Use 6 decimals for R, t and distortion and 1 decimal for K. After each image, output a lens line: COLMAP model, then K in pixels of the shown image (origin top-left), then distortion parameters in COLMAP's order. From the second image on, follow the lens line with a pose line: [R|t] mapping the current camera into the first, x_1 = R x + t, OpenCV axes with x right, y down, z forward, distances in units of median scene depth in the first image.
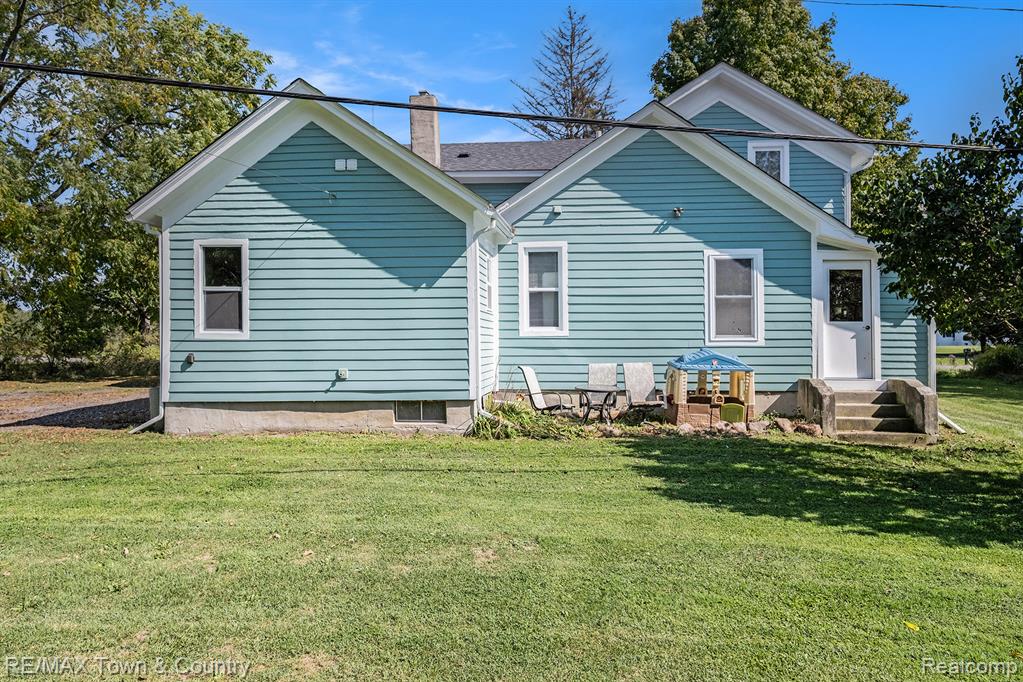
lens RADIAL K [[693.0, 0, 515.1], [0, 693.0, 339.3], [0, 0, 1]] dist [0.010025, 0.008814]
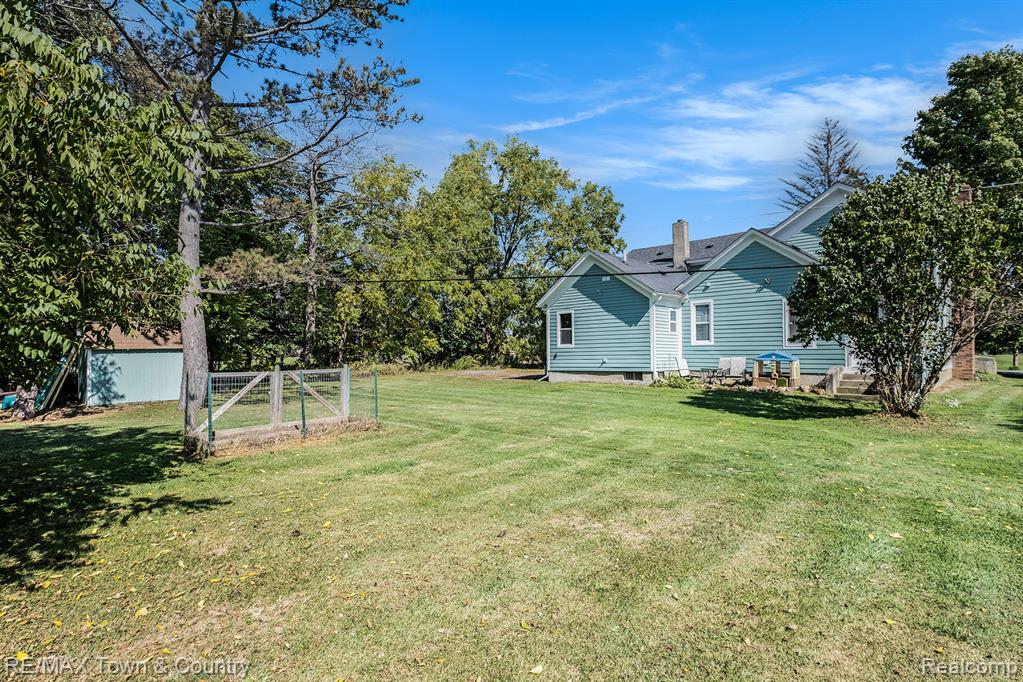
lens RADIAL K [[450.0, 0, 509.4], [0, 450.0, 345.1], [0, 0, 1]] dist [0.000886, 0.000040]
pose [[0.777155, -0.013699, -0.629160, 0.515801], [0.008978, 0.999903, -0.010682, 0.006634], [0.629245, 0.002653, 0.777203, -0.508046]]
